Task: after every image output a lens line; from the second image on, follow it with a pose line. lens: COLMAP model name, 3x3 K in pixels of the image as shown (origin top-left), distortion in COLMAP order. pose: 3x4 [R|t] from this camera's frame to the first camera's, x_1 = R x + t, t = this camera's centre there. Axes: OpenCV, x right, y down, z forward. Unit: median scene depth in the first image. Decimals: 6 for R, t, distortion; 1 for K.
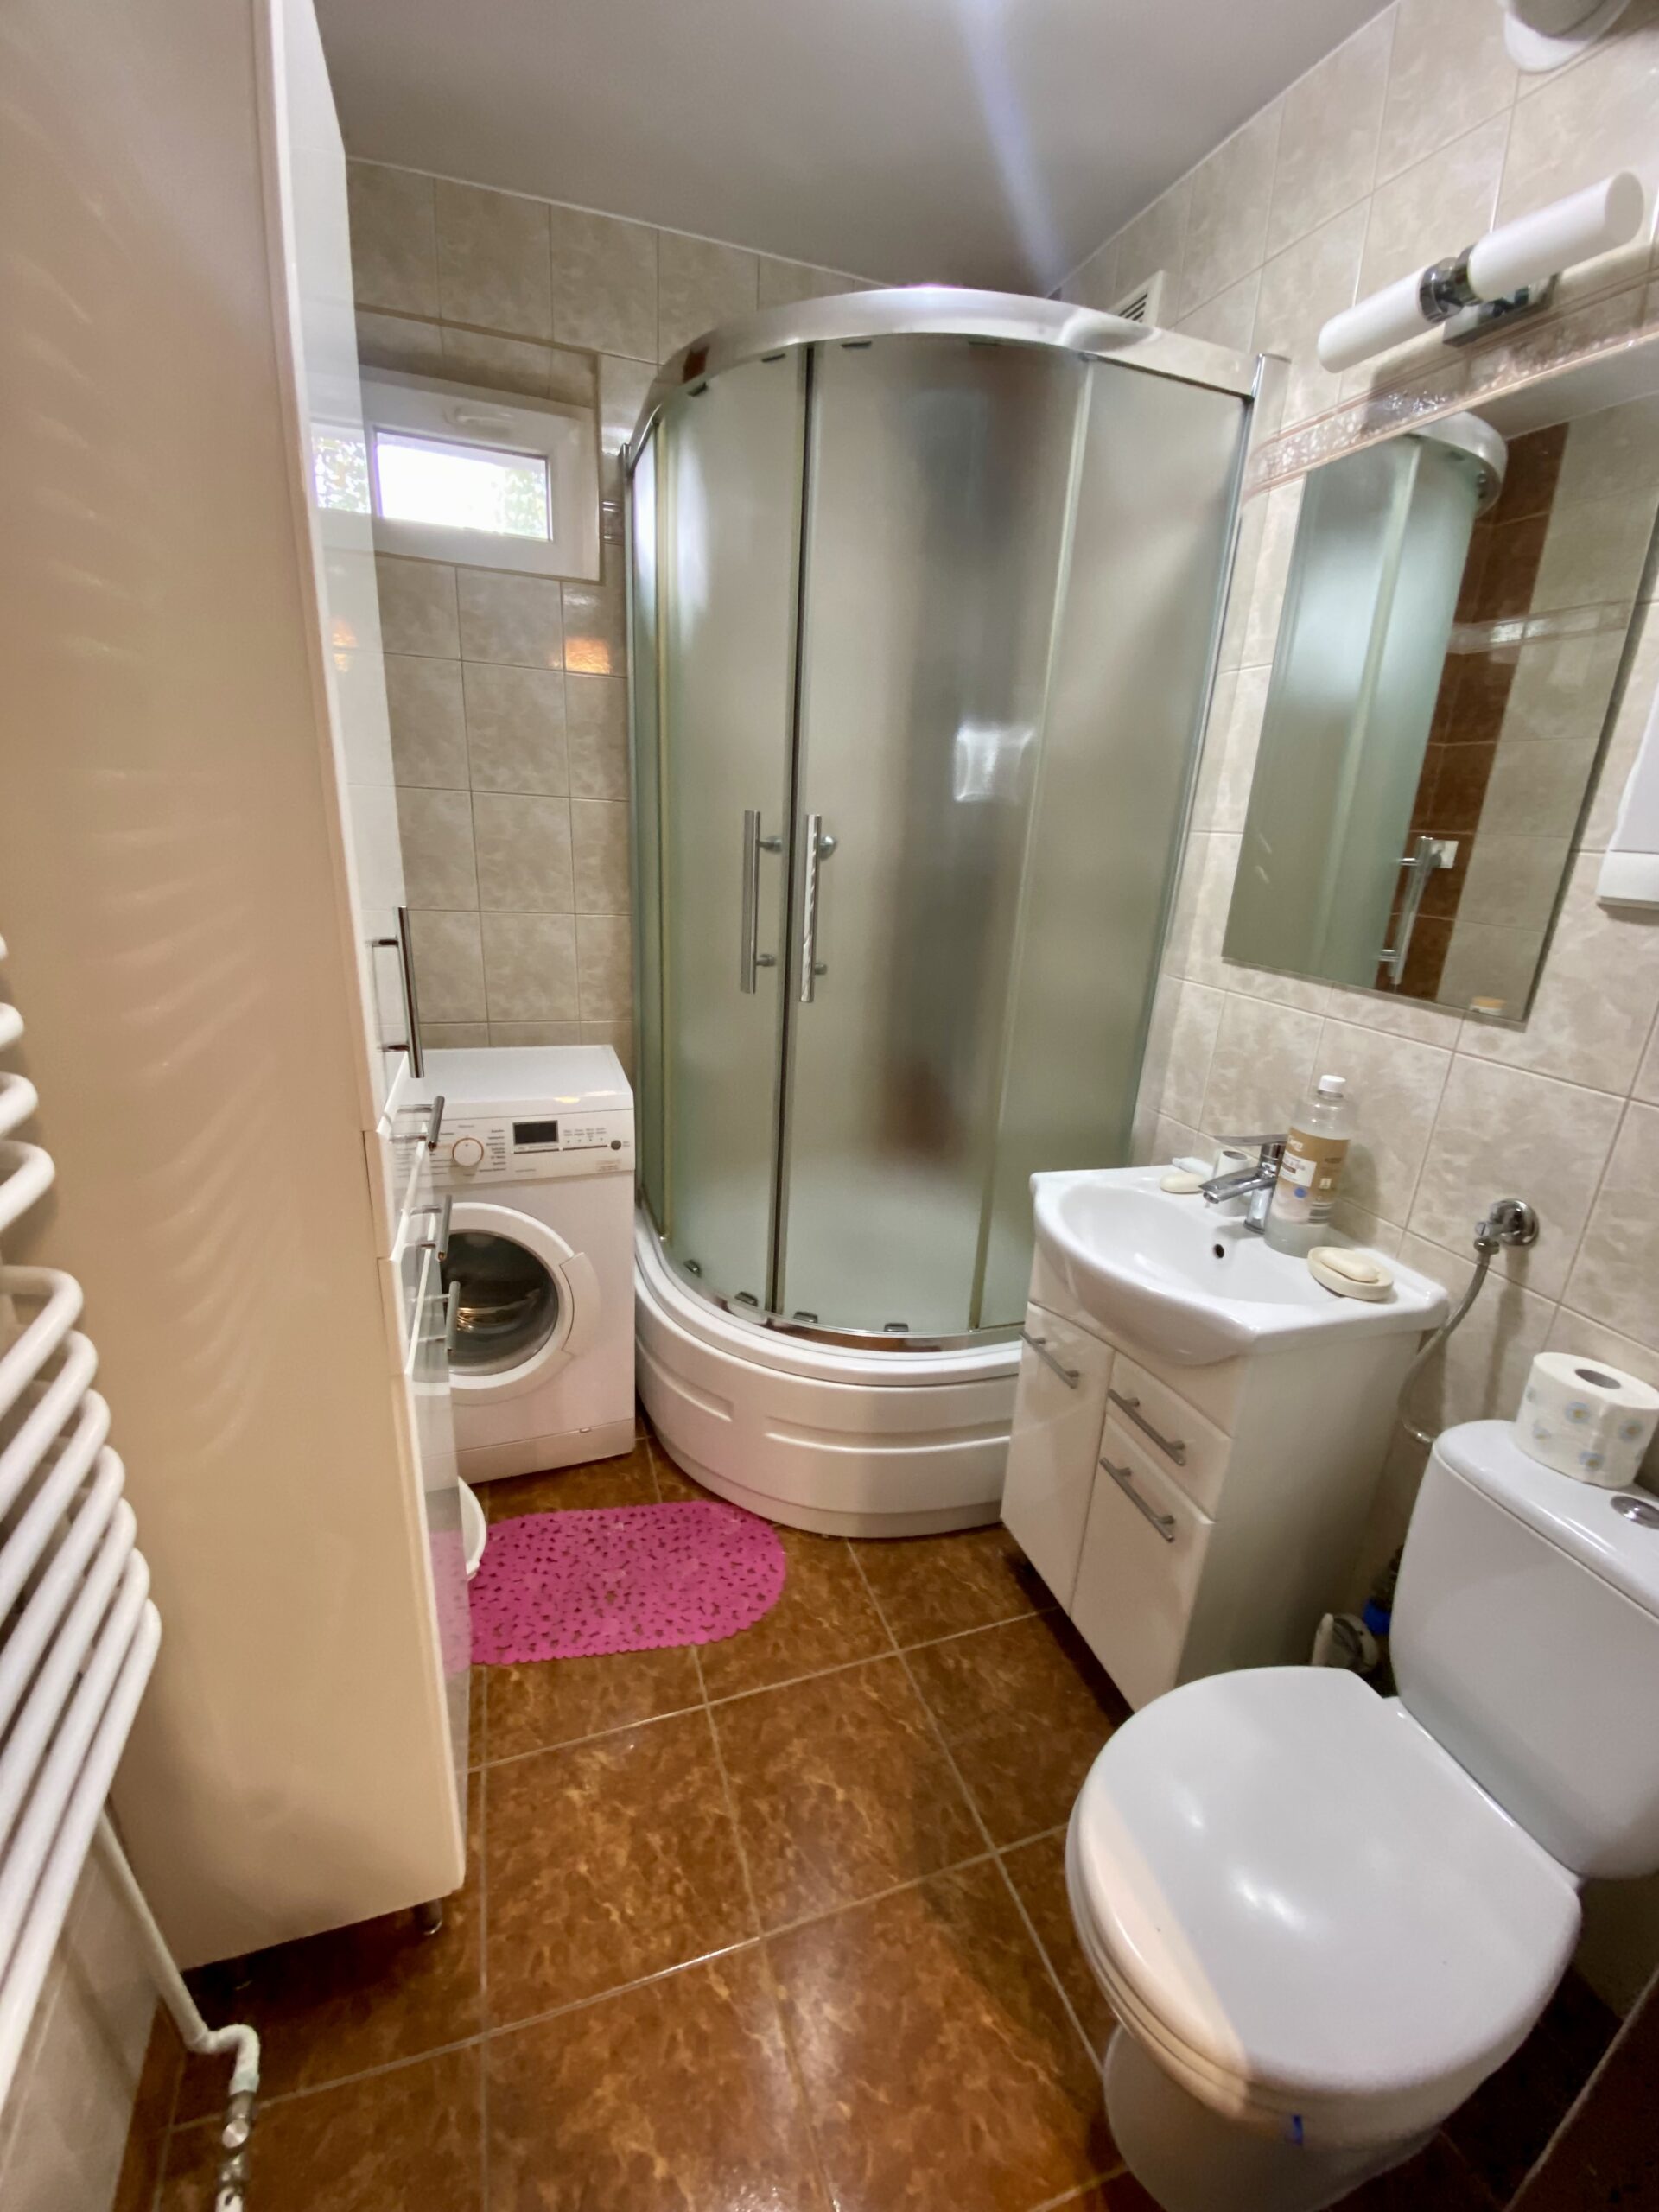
lens RADIAL K [[895.5, 0, 827.2], [0, 895.5, 1103.5], [0, 0, 1]] dist [0.000242, -0.013031]
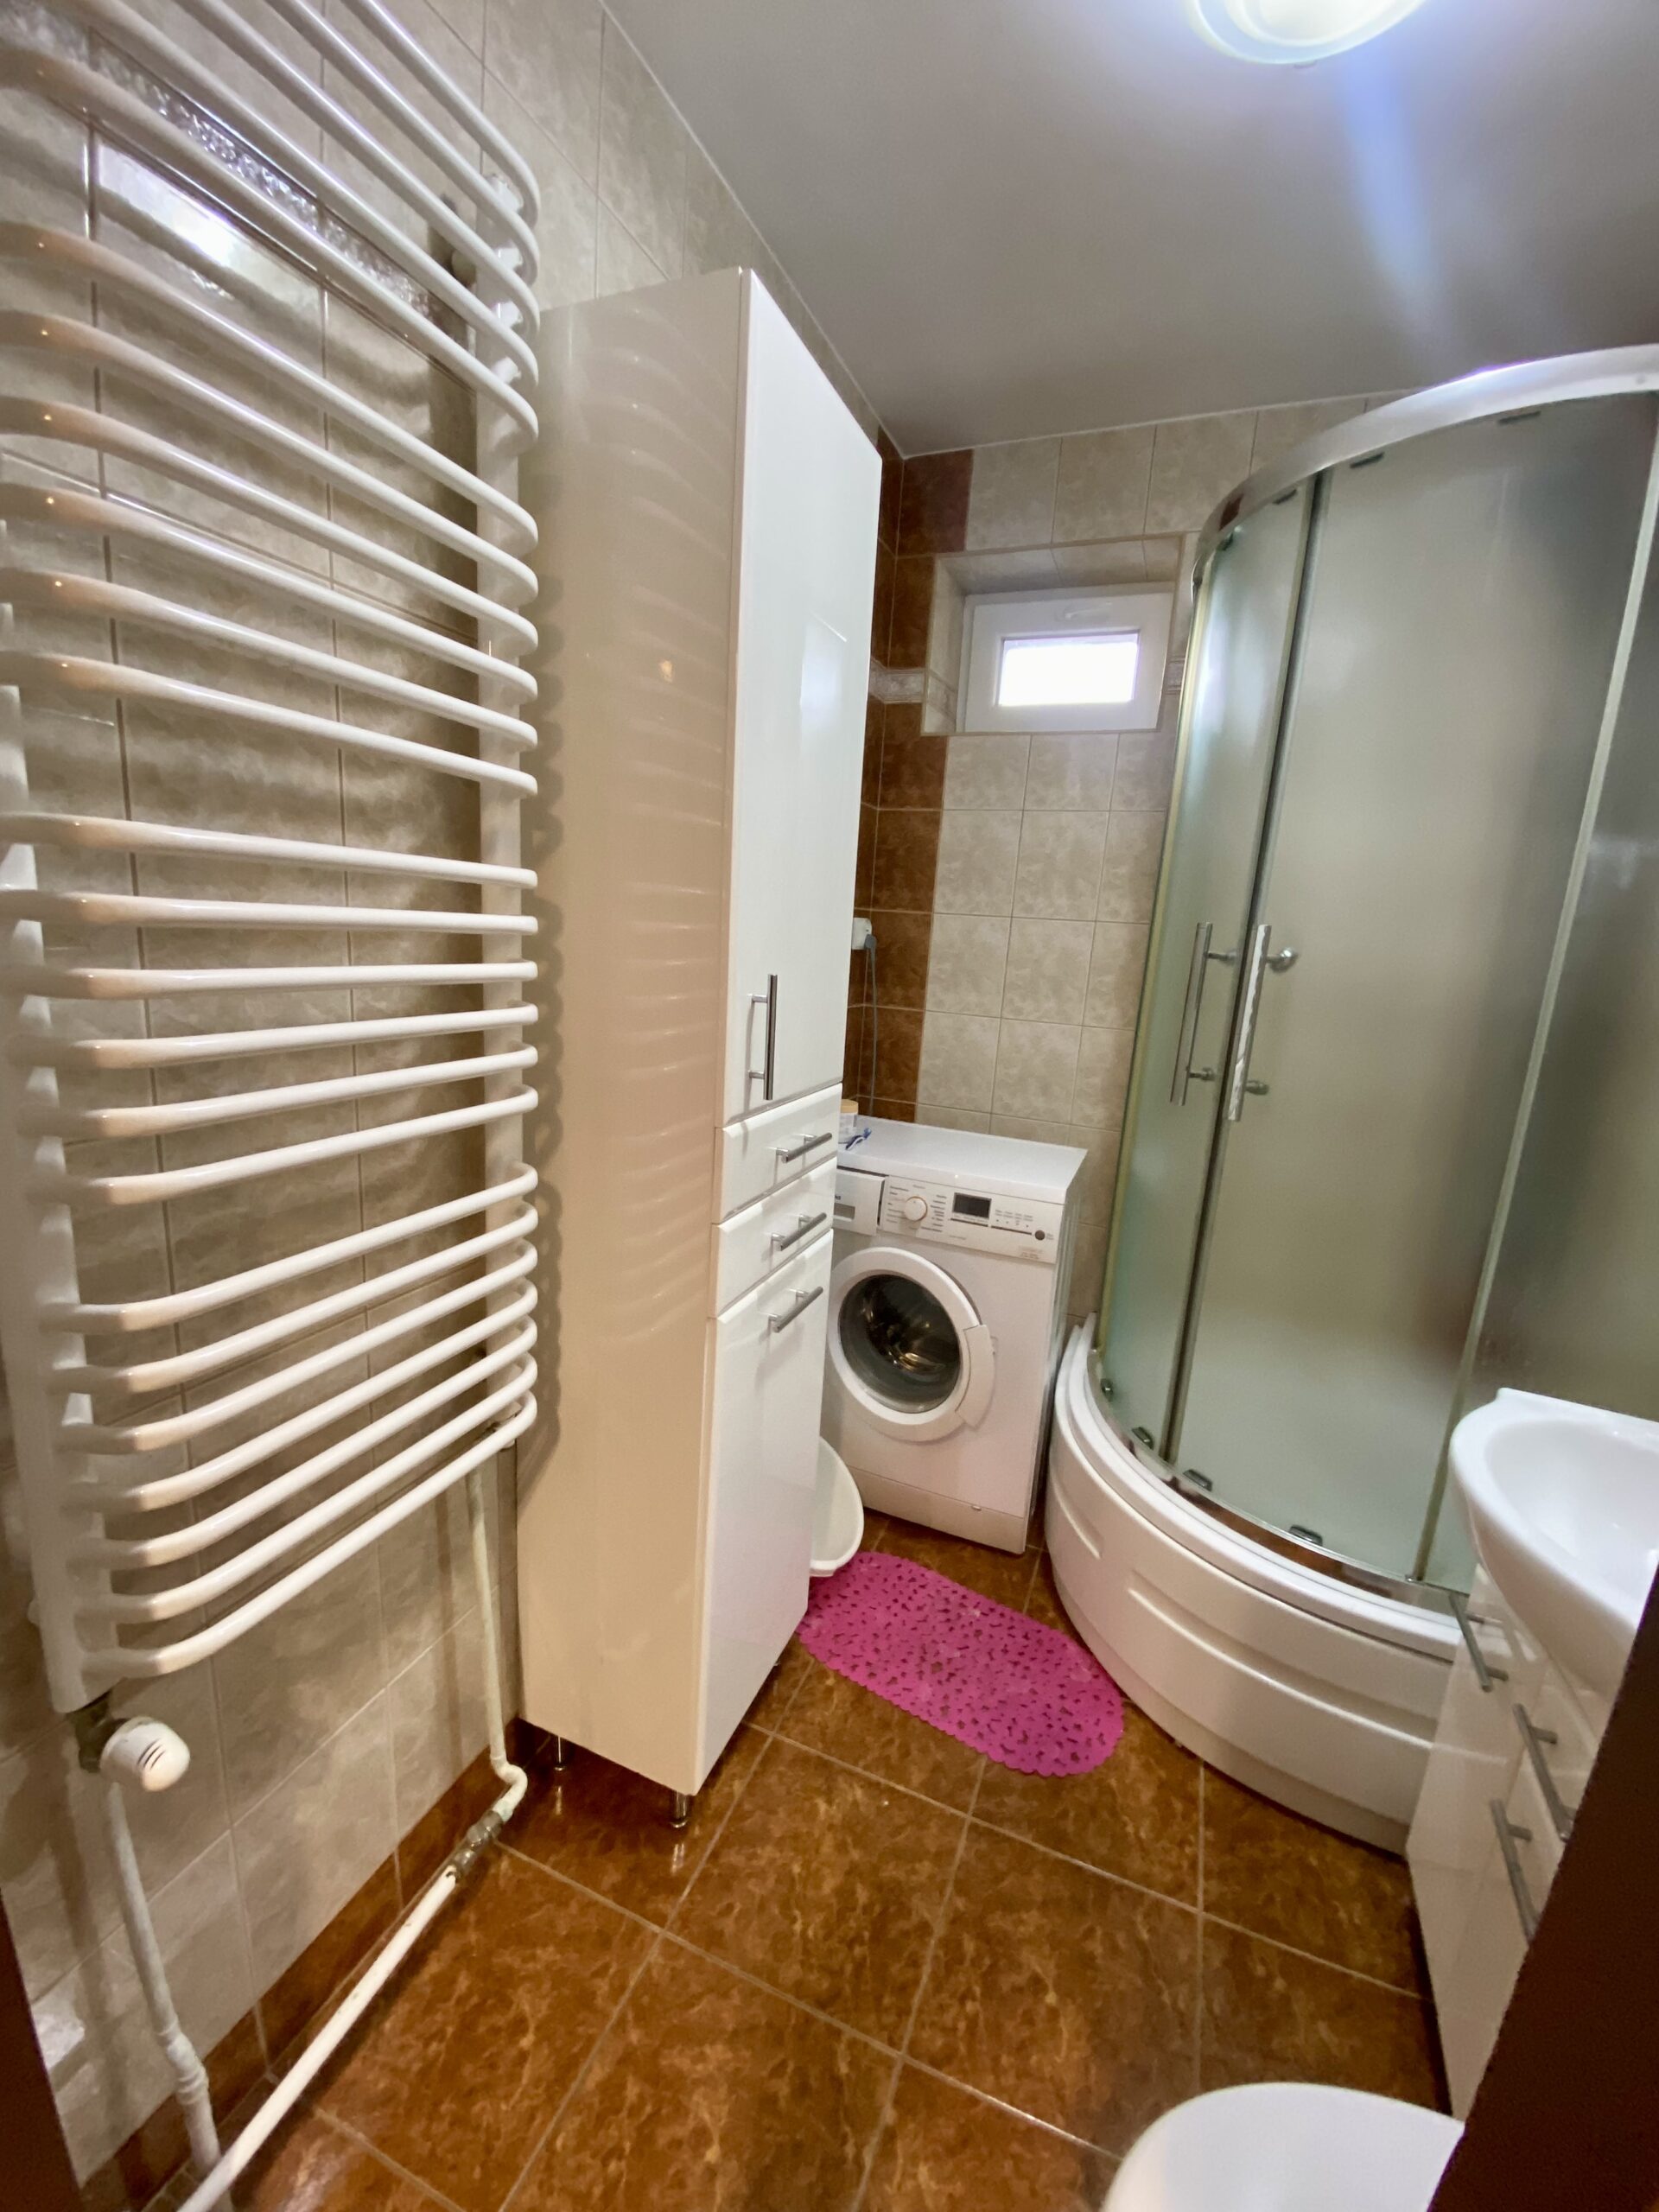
lens RADIAL K [[881.5, 0, 825.2], [0, 881.5, 1107.8], [0, 0, 1]] dist [-0.000696, -0.013679]
pose [[0.748098, 0.138961, -0.648875, 0.256518], [-0.234741, 0.970021, -0.062899, 0.029632], [0.620682, 0.199372, 0.758290, 0.039133]]
